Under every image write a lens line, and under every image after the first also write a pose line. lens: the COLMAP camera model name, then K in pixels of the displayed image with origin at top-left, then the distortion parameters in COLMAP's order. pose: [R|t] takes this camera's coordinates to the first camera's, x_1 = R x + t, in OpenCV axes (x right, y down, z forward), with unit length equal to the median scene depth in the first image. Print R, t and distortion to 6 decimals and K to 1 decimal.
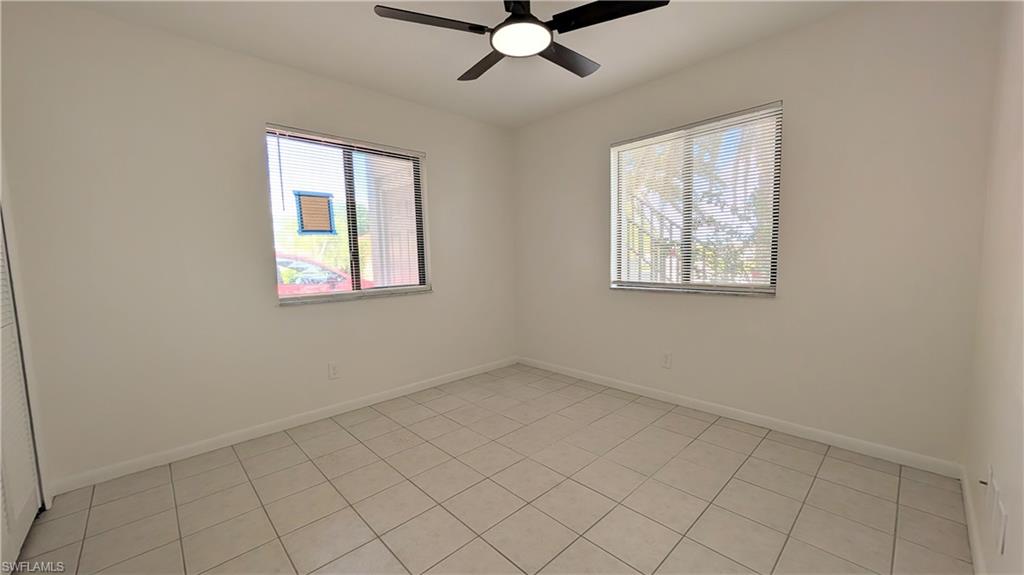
lens RADIAL K [[387.9, 0, 513.0], [0, 387.9, 290.9], [0, 0, 1]] dist [0.005218, -0.000006]
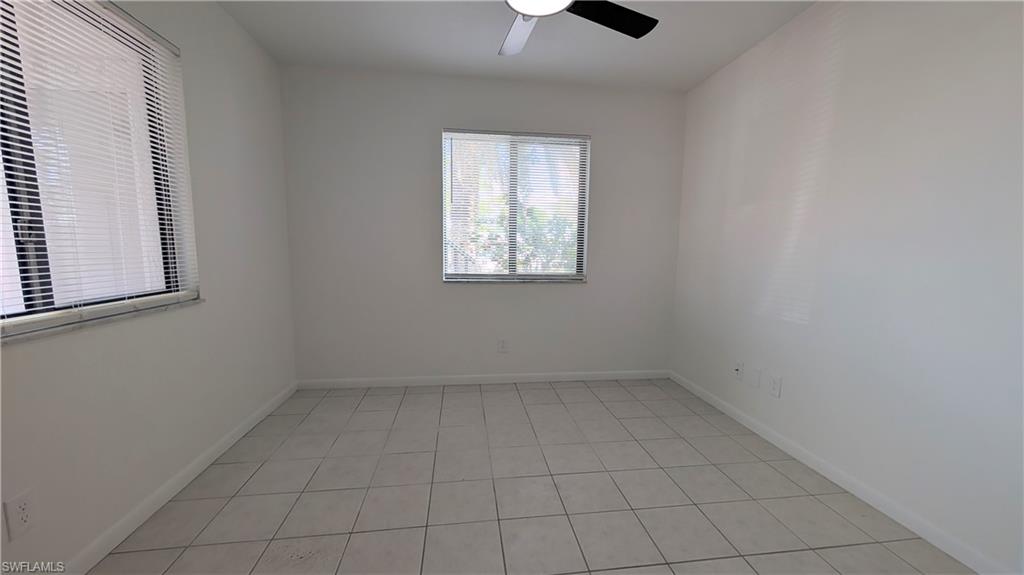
lens RADIAL K [[387.9, 0, 512.1], [0, 387.9, 289.1], [0, 0, 1]] dist [0.005218, -0.000006]
pose [[0.593153, -0.058693, 0.802948, -0.460538], [0.044756, 0.998201, 0.039904, -0.020788], [-0.803845, 0.012267, 0.594712, 0.338010]]
